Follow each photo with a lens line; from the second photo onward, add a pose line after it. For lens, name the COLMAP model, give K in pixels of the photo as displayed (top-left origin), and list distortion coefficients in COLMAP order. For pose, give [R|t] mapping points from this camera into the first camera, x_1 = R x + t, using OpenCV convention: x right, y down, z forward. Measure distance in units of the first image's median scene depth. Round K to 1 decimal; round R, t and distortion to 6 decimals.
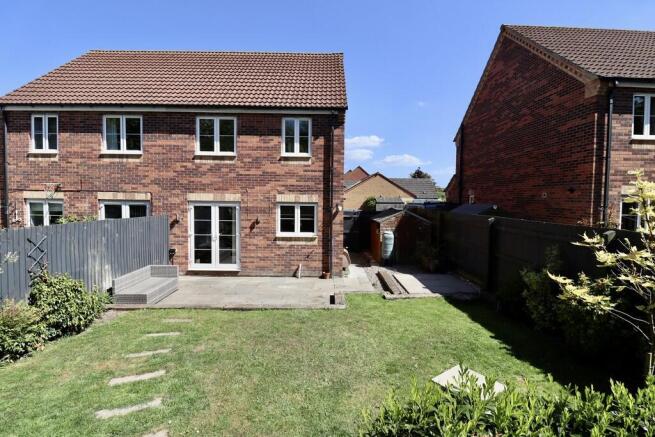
lens RADIAL K [[304.7, 0, 327.1], [0, 304.7, 215.0], [0, 0, 1]] dist [-0.007908, -0.007012]
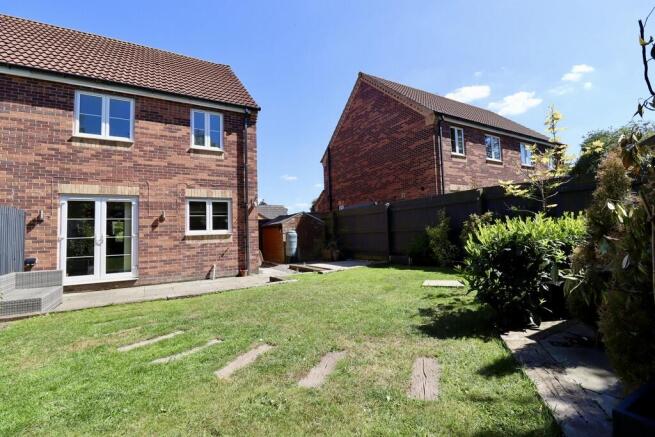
lens RADIAL K [[304.7, 0, 327.7], [0, 304.7, 217.2], [0, 0, 1]] dist [-0.007908, -0.007012]
pose [[0.860232, -0.014109, 0.509707, -0.264122], [0.073211, 0.992678, -0.096080, 0.135354], [-0.504619, 0.119967, 0.854966, 0.018483]]
